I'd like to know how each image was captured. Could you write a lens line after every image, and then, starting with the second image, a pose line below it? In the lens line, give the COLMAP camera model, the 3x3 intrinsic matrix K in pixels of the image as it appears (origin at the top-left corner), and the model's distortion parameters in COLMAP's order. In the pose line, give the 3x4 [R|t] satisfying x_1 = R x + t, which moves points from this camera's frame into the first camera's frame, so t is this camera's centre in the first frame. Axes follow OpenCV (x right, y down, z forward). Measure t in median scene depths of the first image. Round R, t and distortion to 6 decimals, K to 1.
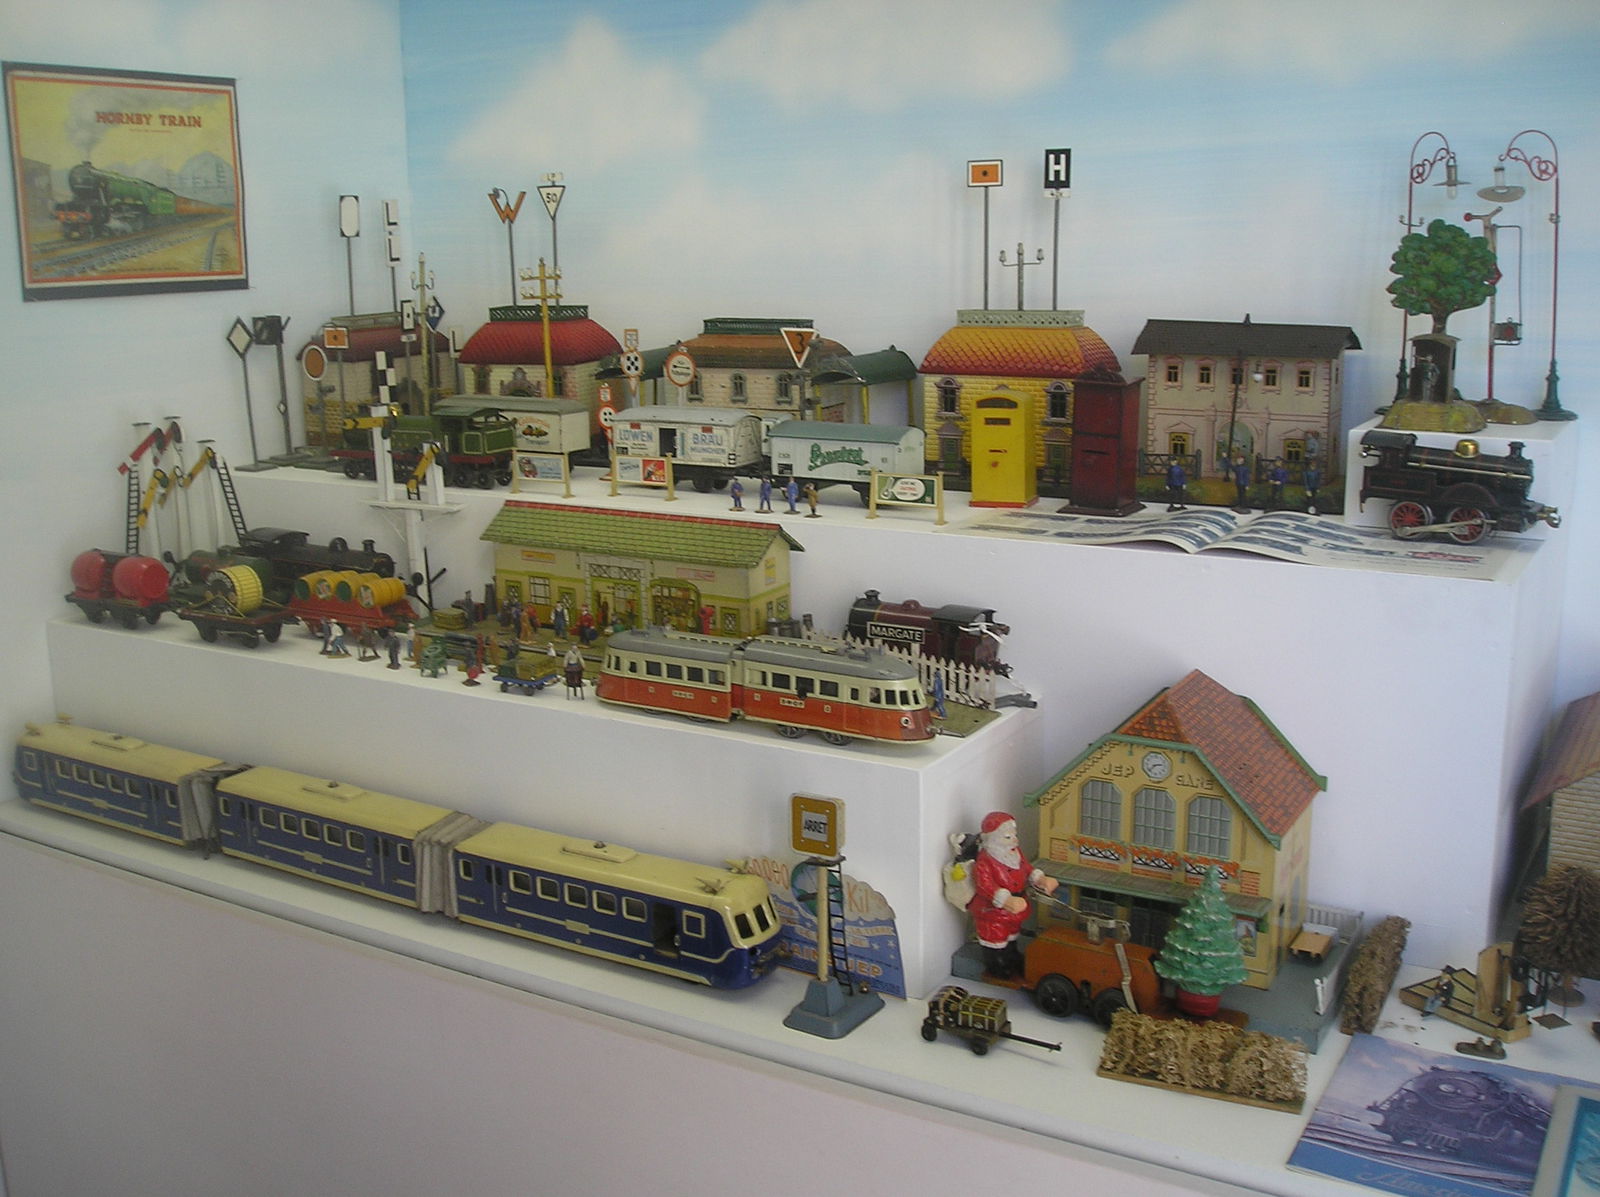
lens RADIAL K [[1603.7, 0, 803.0], [0, 1603.7, 596.1], [0, 0, 1]] dist [-0.098608, 0.000000]
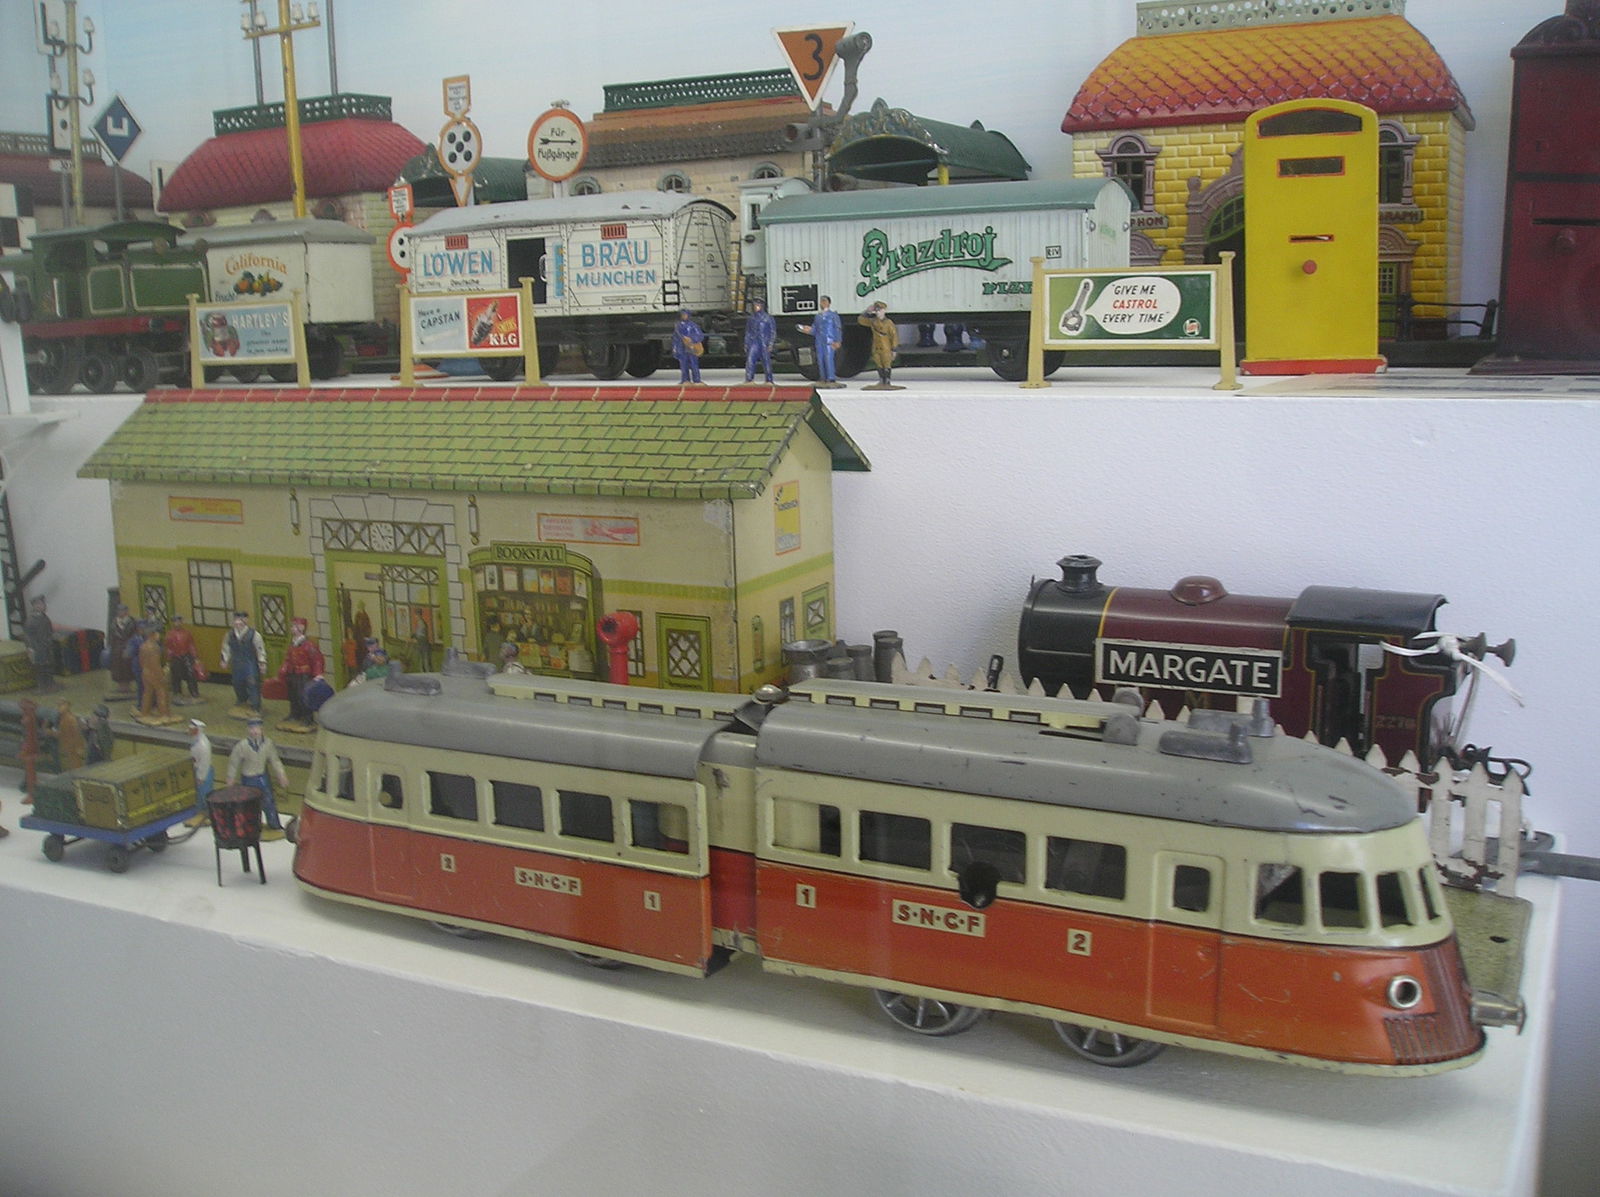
lens RADIAL K [[1603.7, 0, 795.4], [0, 1603.7, 601.4], [0, 0, 1]] dist [-0.098608, 0.000000]
pose [[0.998447, -0.018367, 0.052596, -0.037856], [0.020579, 0.998913, -0.041815, 0.019472], [-0.051770, 0.042833, 0.997740, 0.612256]]
